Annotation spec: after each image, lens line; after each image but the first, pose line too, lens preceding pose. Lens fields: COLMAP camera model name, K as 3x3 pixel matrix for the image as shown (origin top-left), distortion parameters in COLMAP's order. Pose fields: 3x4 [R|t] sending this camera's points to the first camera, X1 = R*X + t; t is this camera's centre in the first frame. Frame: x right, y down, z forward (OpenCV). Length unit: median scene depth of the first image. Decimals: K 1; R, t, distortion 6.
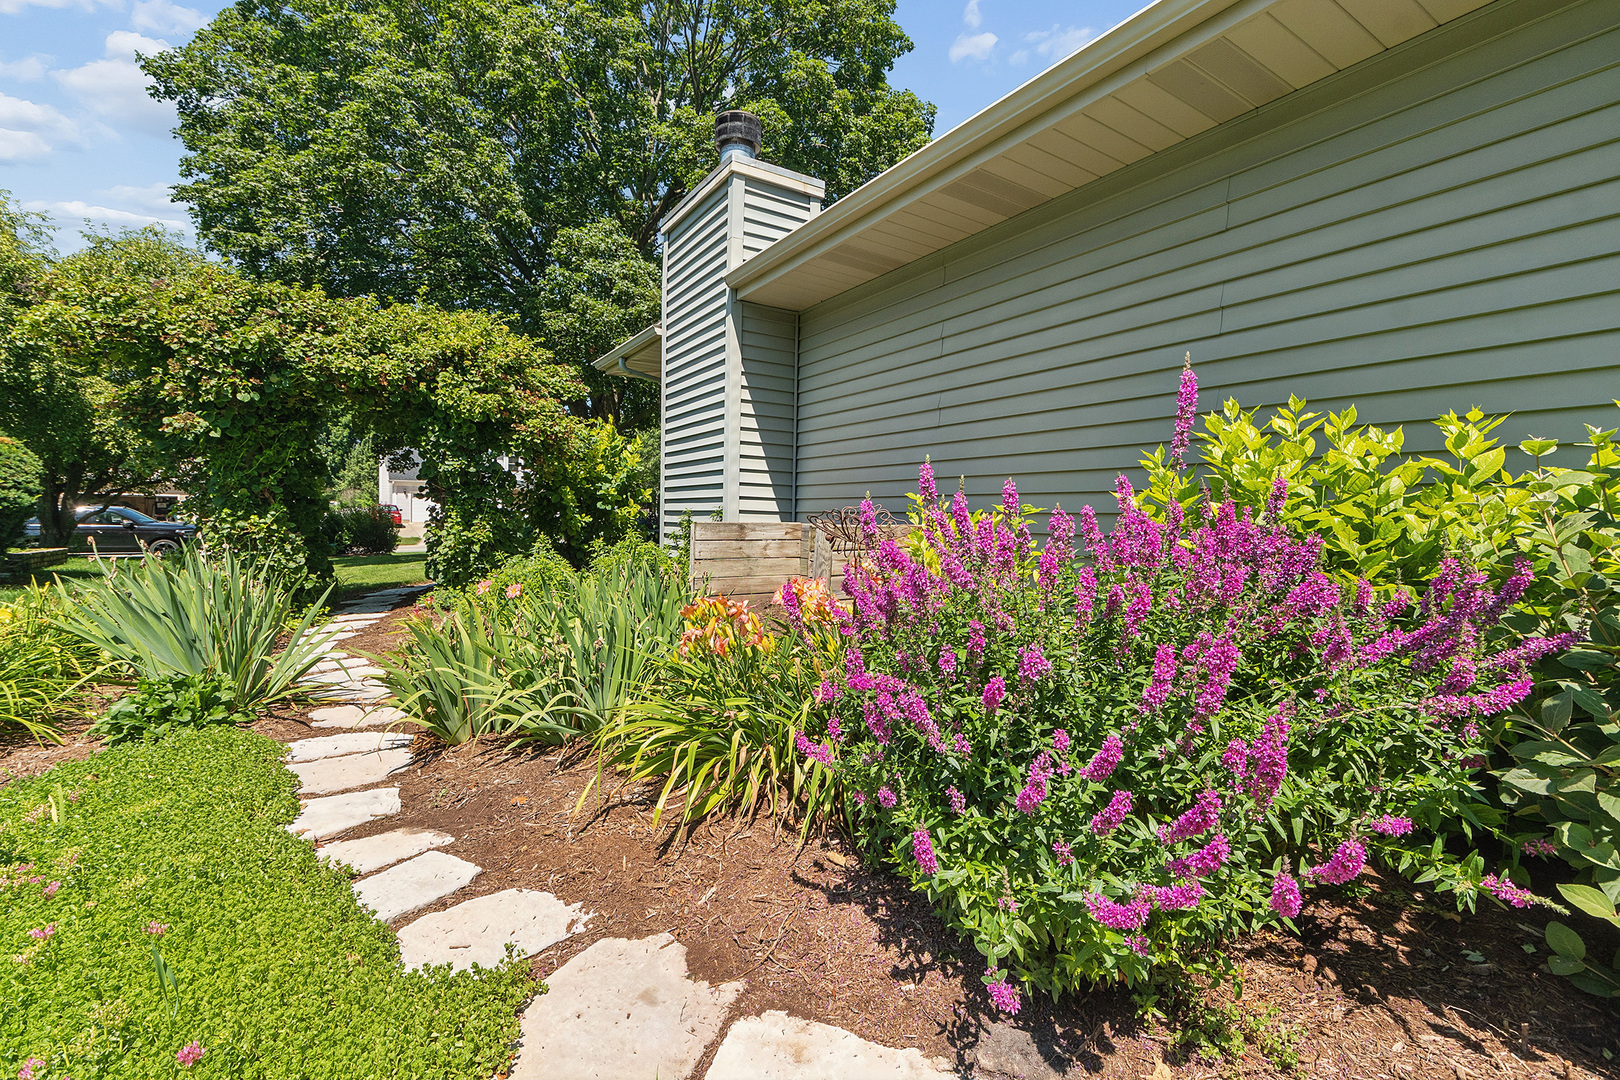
lens RADIAL K [[721.9, 0, 816.9], [0, 721.9, 546.6], [0, 0, 1]] dist [-0.008760, 0.003814]
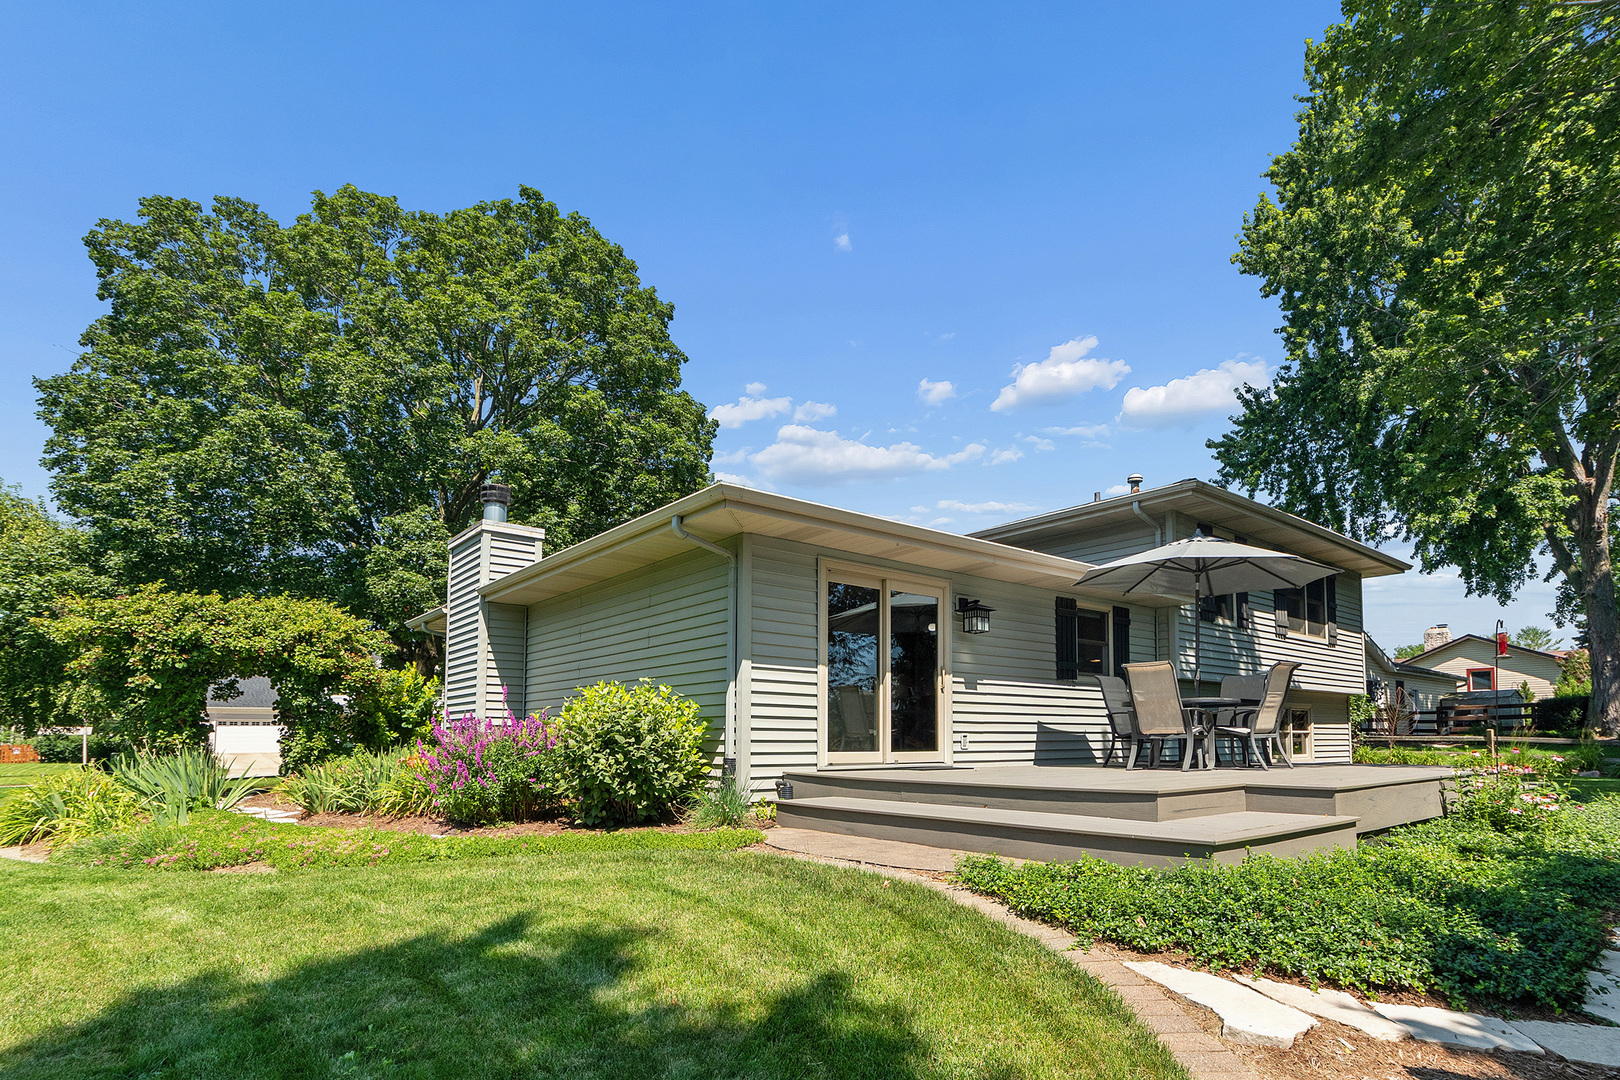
lens RADIAL K [[822.6, 0, 817.9], [0, 822.6, 691.8], [0, 0, 1]] dist [-0.005430, -0.000583]
pose [[0.991168, -0.014575, 0.131808, 0.398399], [0.027675, 0.994791, -0.098109, 0.078412], [-0.129692, 0.100890, 0.986408, -0.967720]]
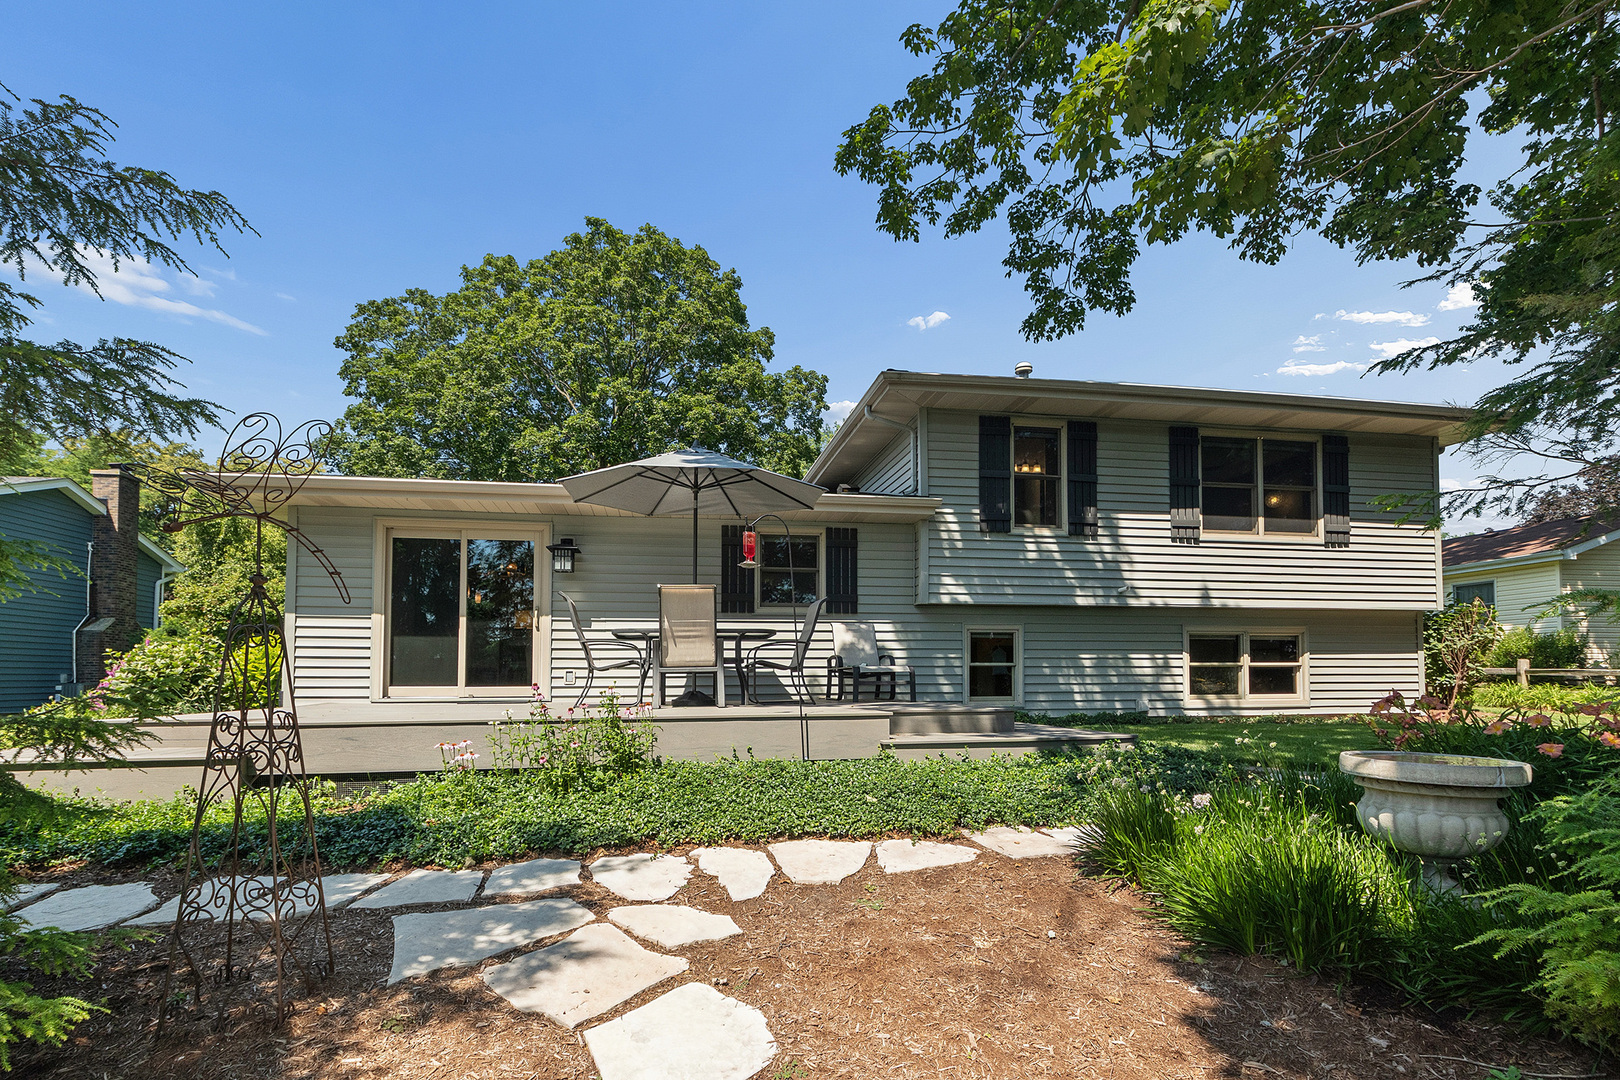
lens RADIAL K [[768.7, 0, 804.6], [0, 768.7, 655.2], [0, 0, 1]] dist [-0.003166, -0.001404]
pose [[0.932049, -0.034654, -0.360670, 1.810943], [0.007621, 0.997071, -0.076106, 0.102023], [0.362251, 0.068186, 0.929583, -0.709274]]
